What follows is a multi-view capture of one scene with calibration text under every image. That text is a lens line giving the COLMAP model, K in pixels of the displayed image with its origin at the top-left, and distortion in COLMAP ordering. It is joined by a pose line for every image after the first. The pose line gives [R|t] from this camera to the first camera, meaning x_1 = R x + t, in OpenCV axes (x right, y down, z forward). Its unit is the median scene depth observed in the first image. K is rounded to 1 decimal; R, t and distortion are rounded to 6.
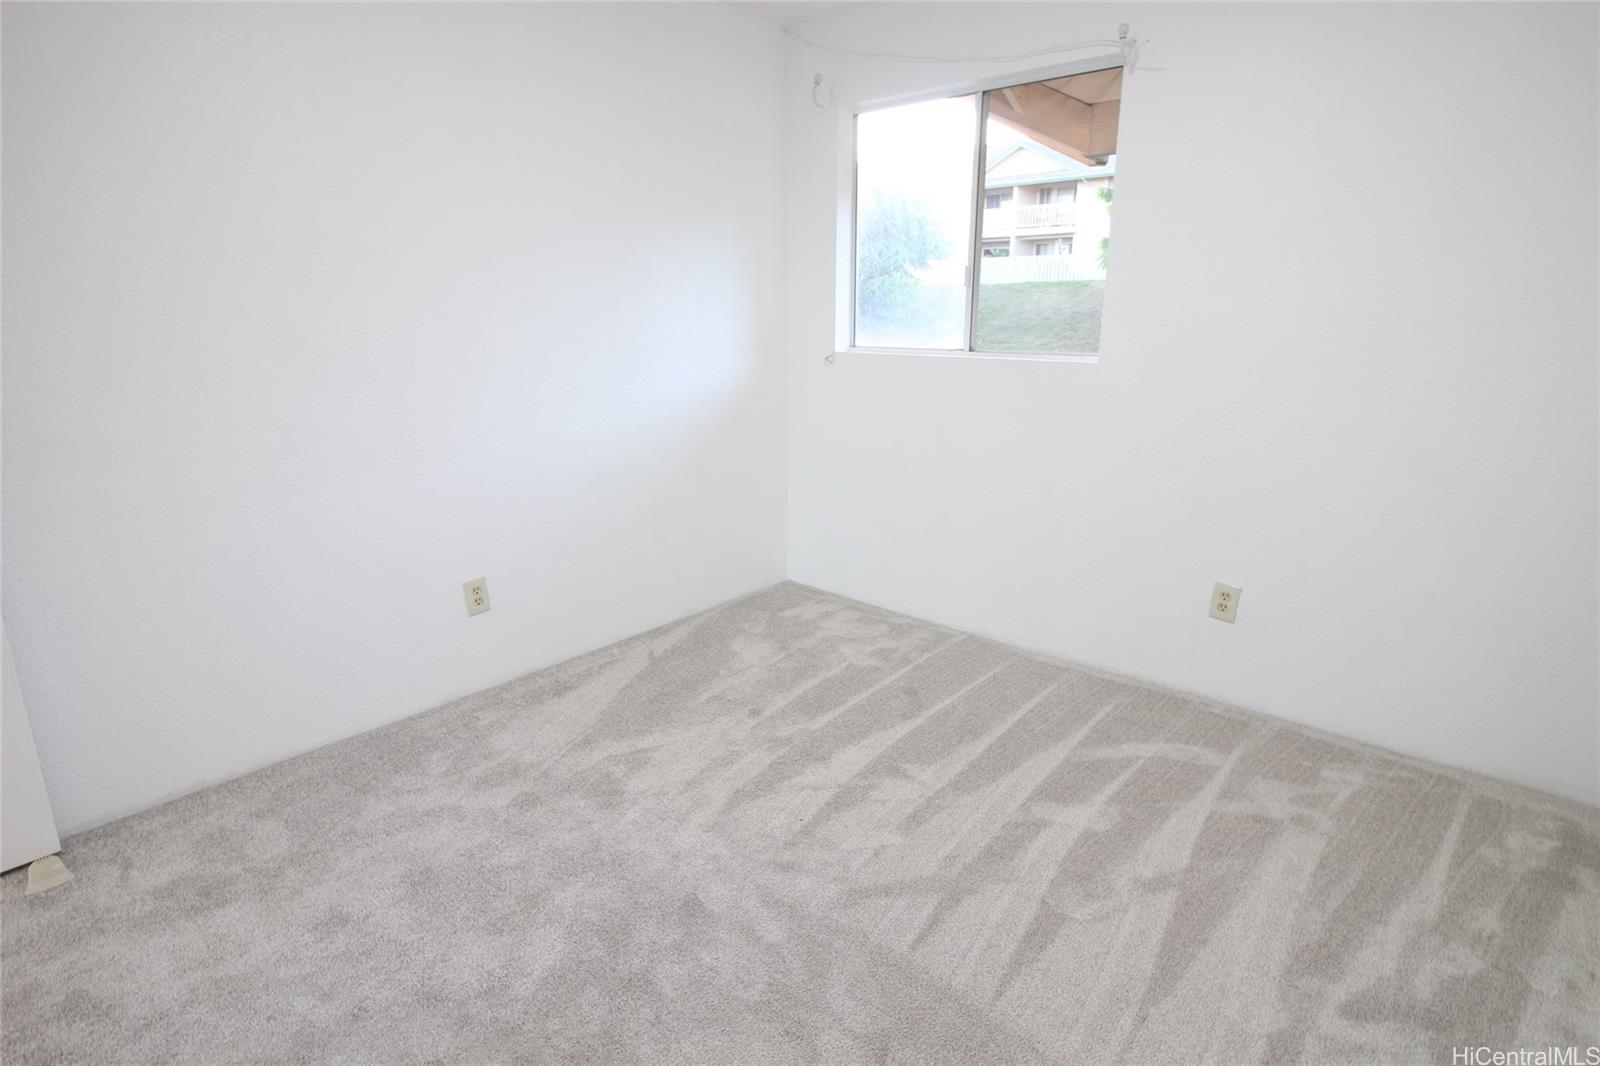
lens RADIAL K [[849.2, 0, 804.6], [0, 849.2, 533.6], [0, 0, 1]] dist [0.004577, -0.013659]
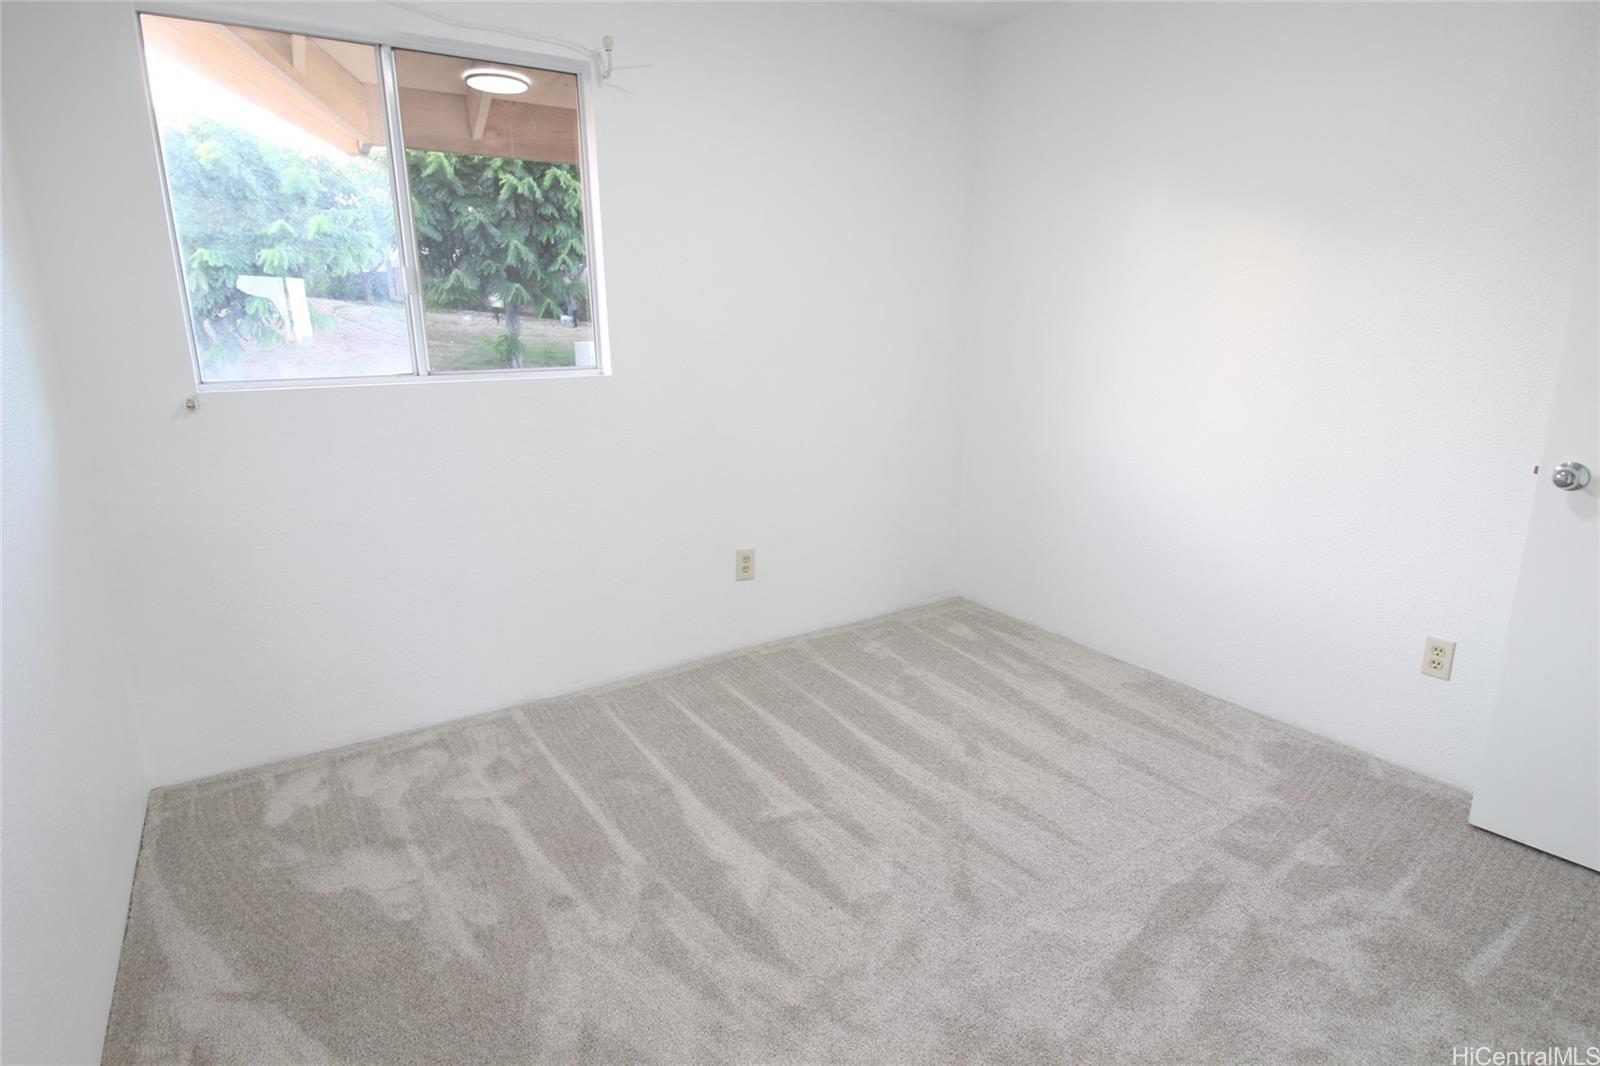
lens RADIAL K [[849.2, 0, 804.6], [0, 849.2, 533.6], [0, 0, 1]] dist [0.004577, -0.013659]
pose [[0.267729, -0.244414, 0.931978, -0.570966], [0.251888, 0.951405, 0.177148, -0.147729], [-0.929986, 0.187327, 0.316284, 0.529402]]
